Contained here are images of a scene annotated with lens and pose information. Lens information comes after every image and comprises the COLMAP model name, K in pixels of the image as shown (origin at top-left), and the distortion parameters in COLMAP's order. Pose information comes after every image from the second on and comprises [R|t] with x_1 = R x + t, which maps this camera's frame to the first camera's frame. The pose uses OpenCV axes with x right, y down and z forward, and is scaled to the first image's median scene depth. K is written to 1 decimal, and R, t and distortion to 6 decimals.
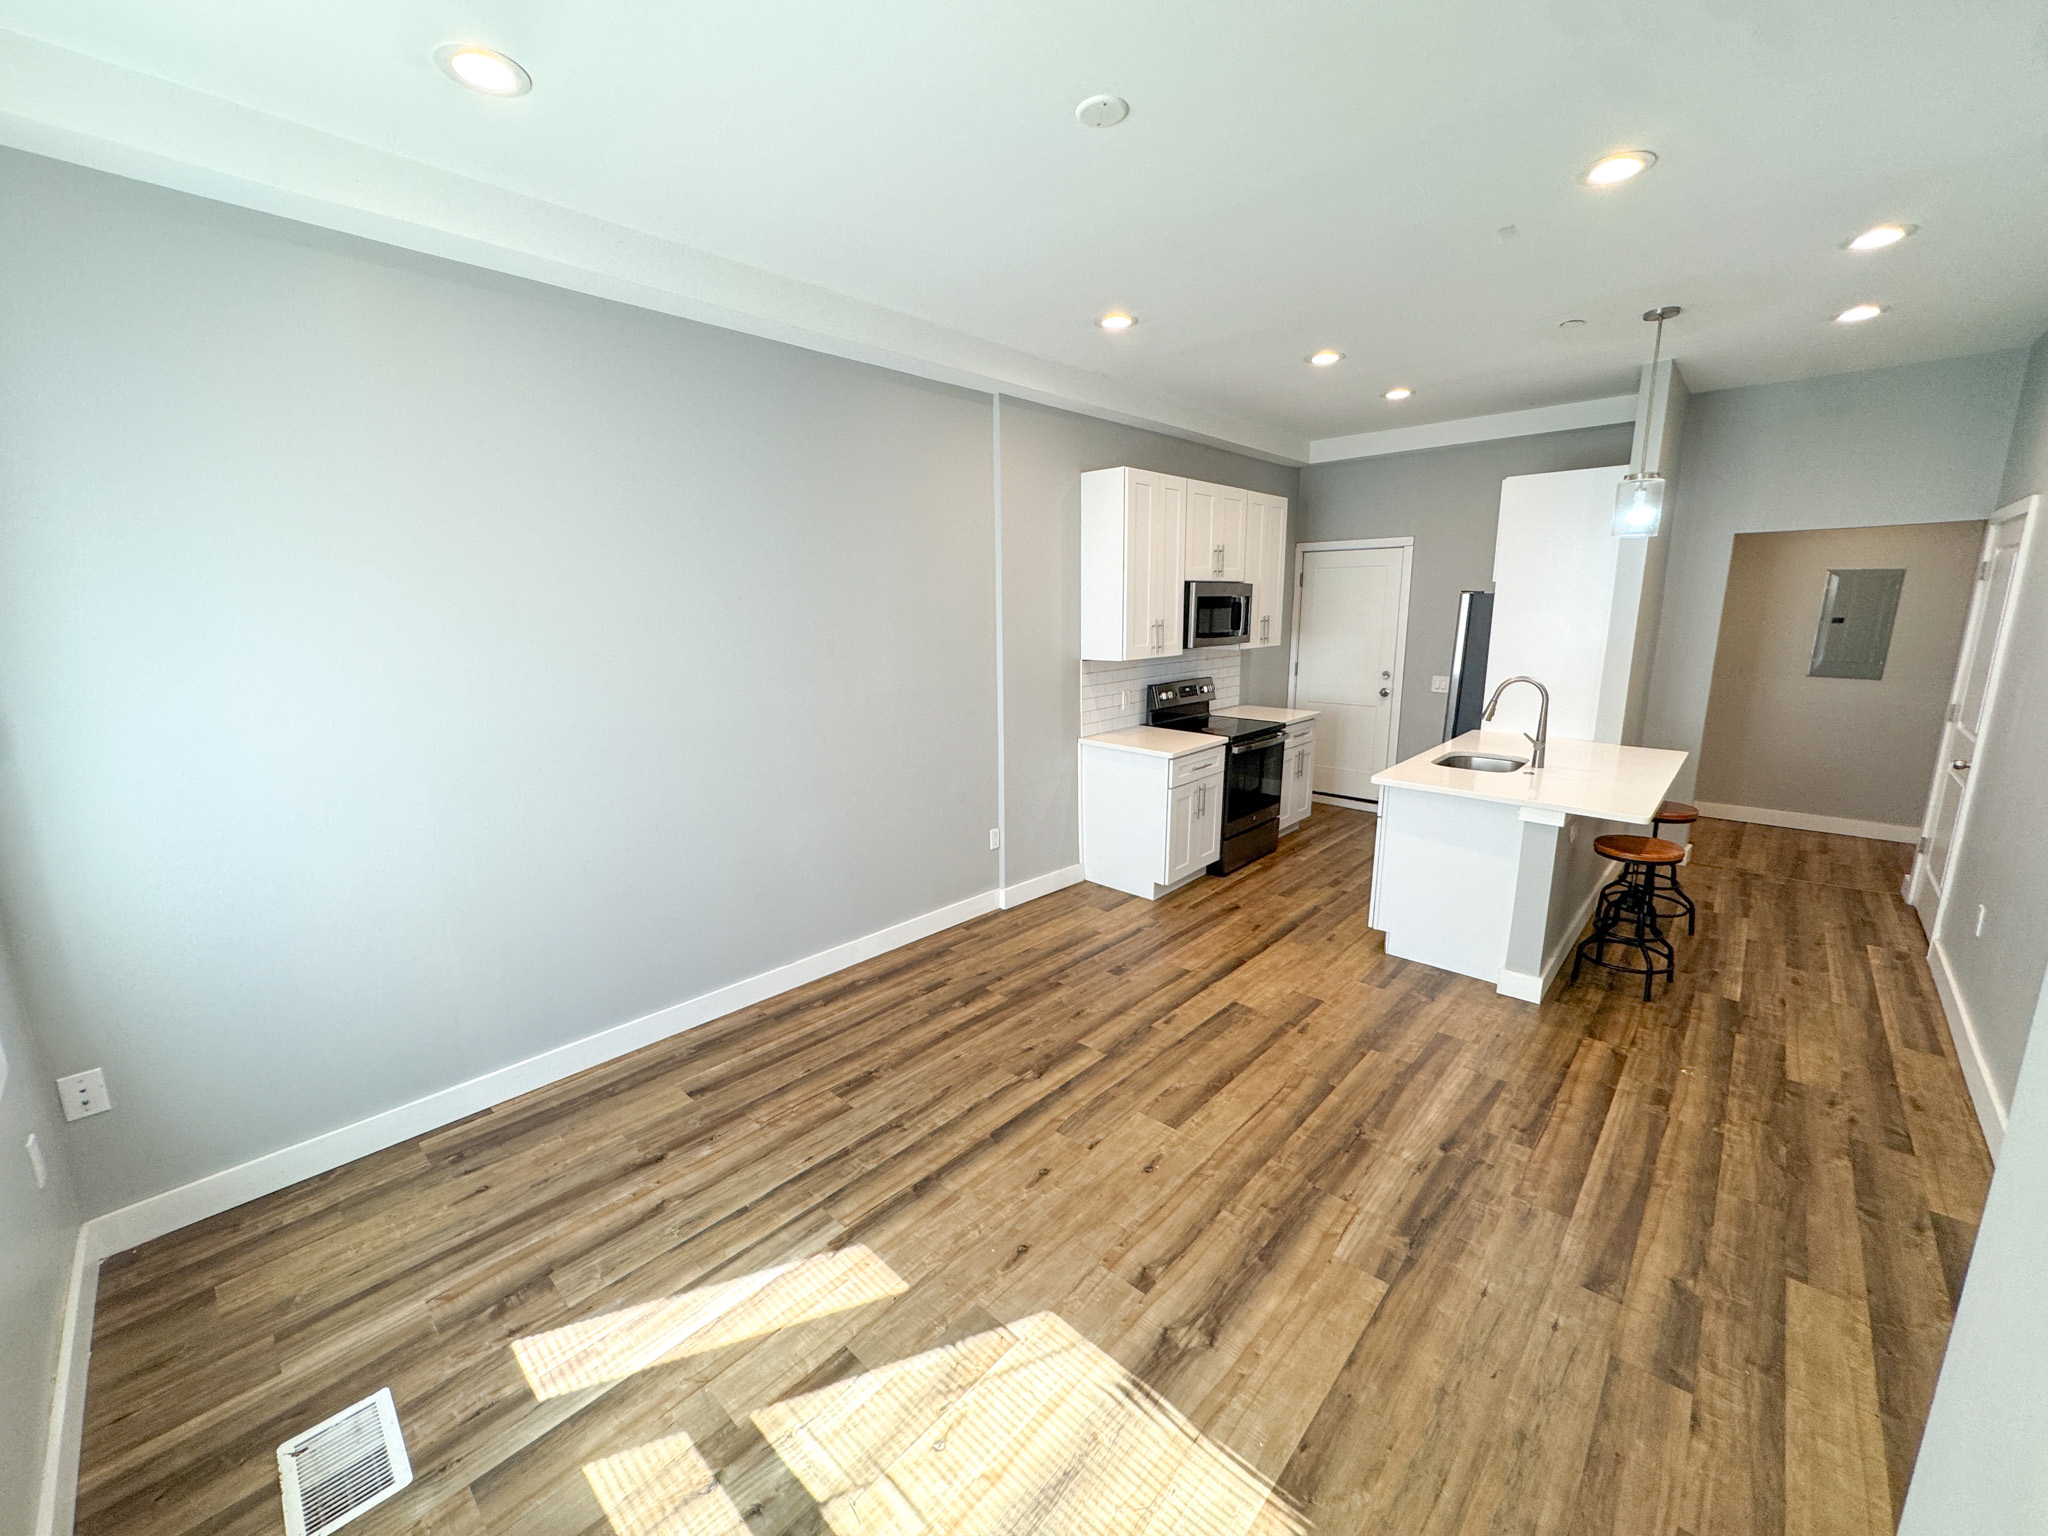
lens RADIAL K [[817.2, 0, 1015.9], [0, 817.2, 770.7], [0, 0, 1]] dist [-0.000873, -0.000274]
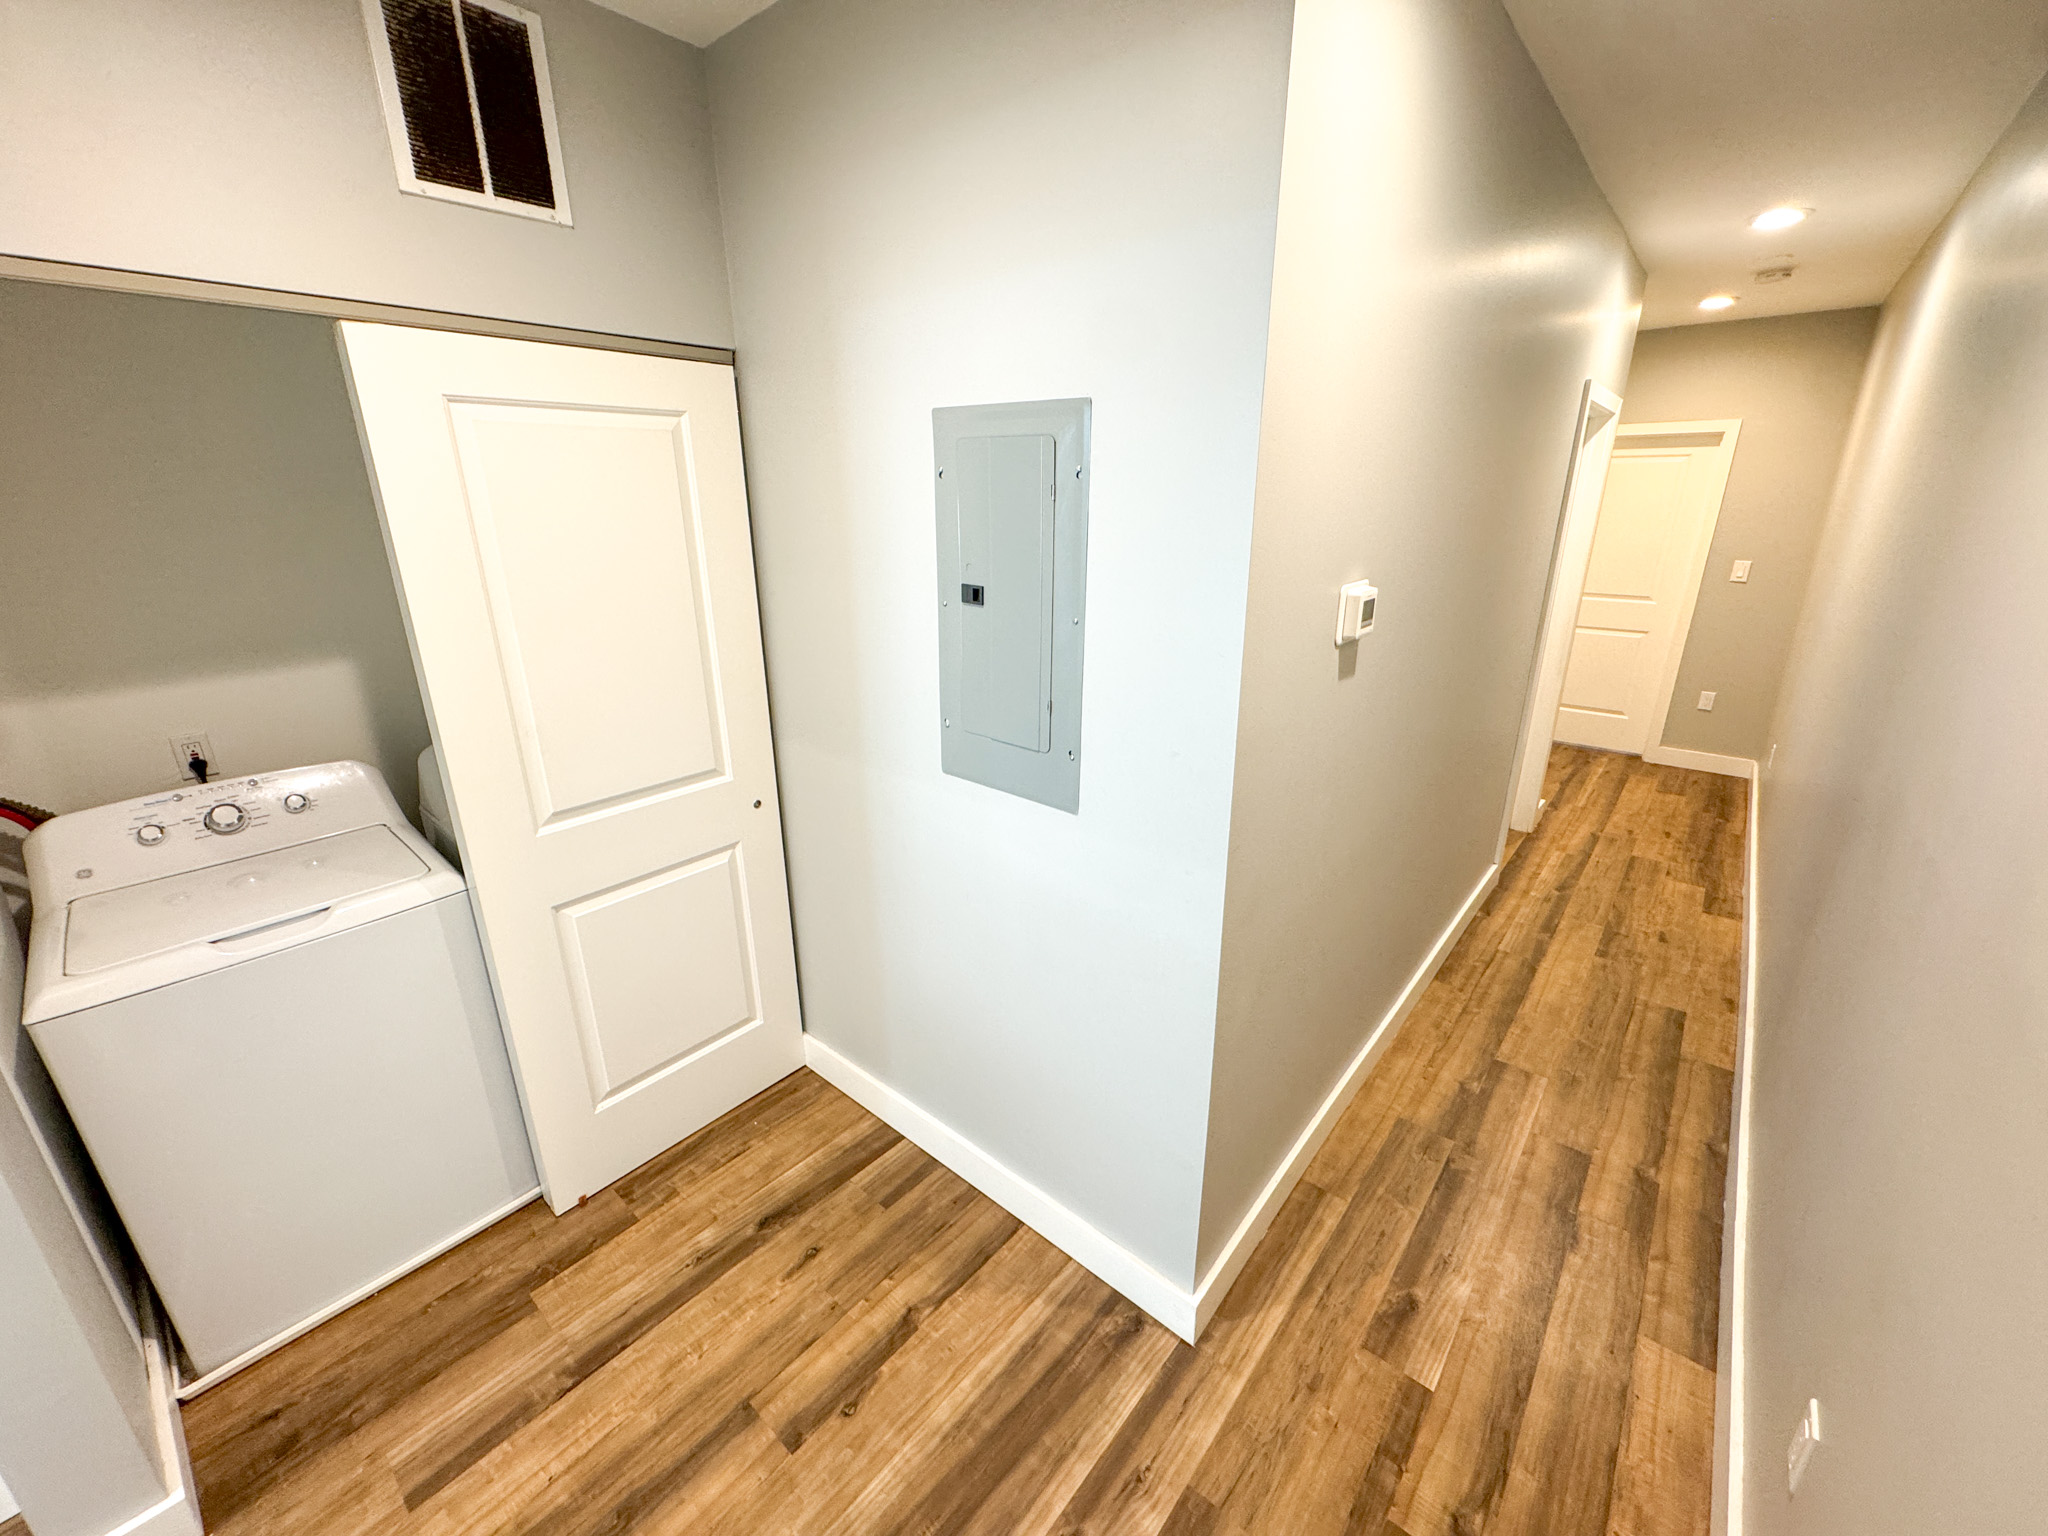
lens RADIAL K [[817.2, 0, 1025.7], [0, 817.2, 771.3], [0, 0, 1]] dist [-0.000873, -0.000274]
pose [[0.998968, -0.010170, 0.044275, 1.741191], [0.004885, 0.993017, 0.117873, -0.269214], [-0.045164, -0.117535, 0.992041, 1.218792]]
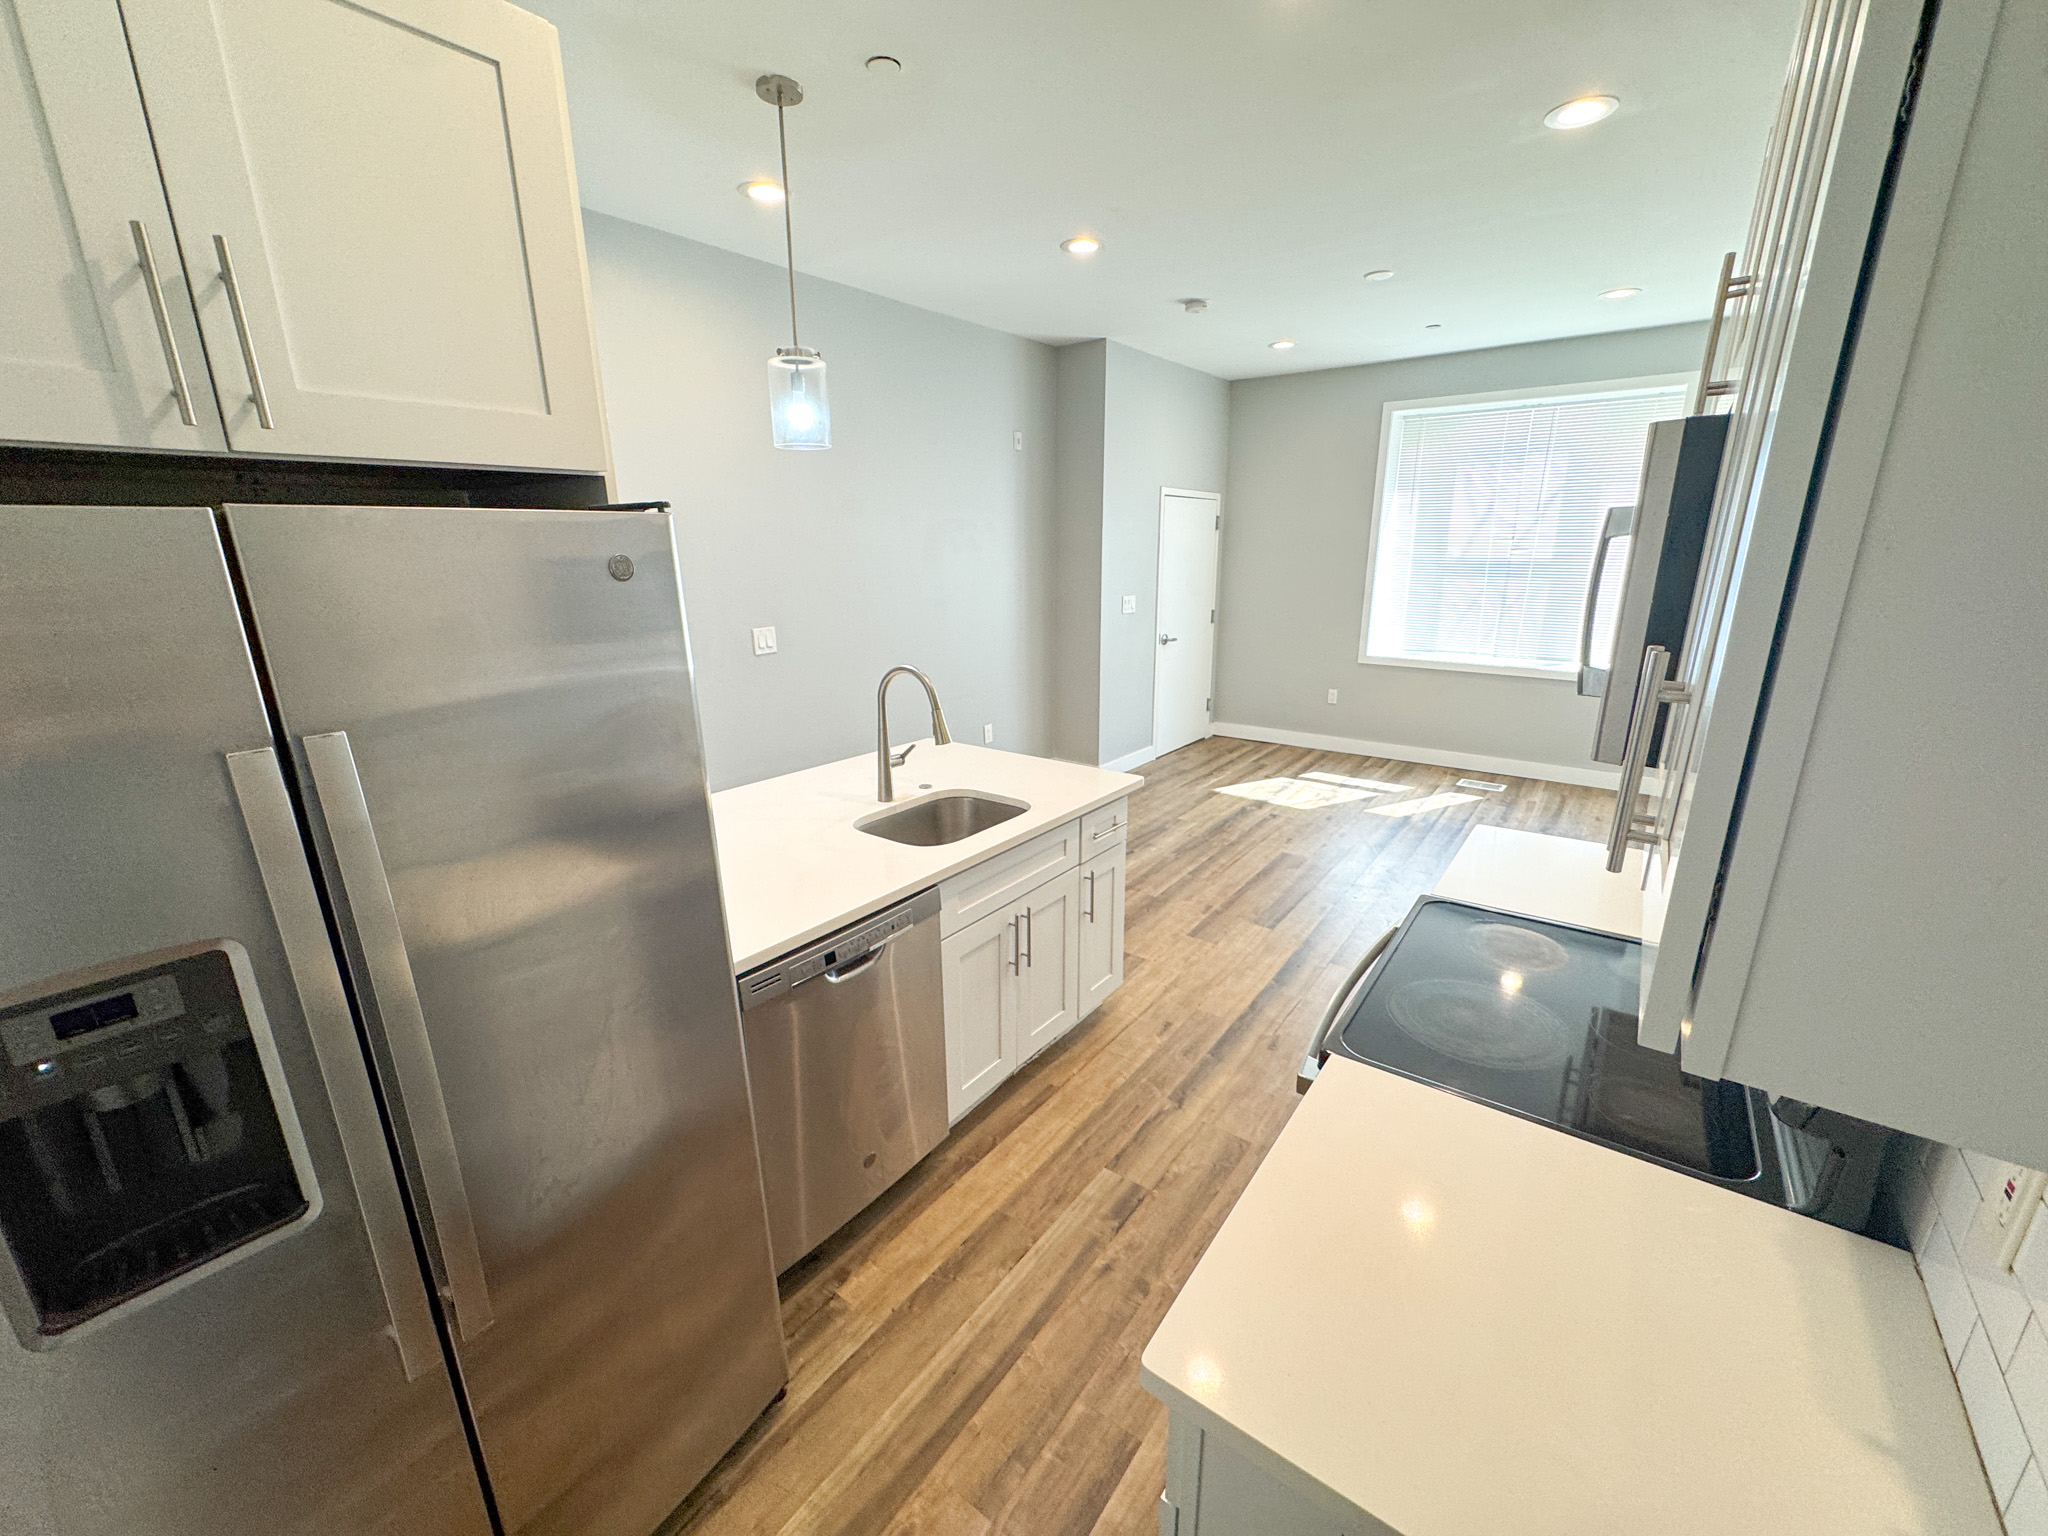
lens RADIAL K [[817.2, 0, 1024.0], [0, 817.2, 772.1], [0, 0, 1]] dist [-0.000873, -0.000274]
pose [[-0.994318, 0.047731, -0.095146, 0.716970], [-0.001843, 0.885978, 0.463723, -0.399093], [0.106431, 0.461263, -0.880857, 1.915586]]
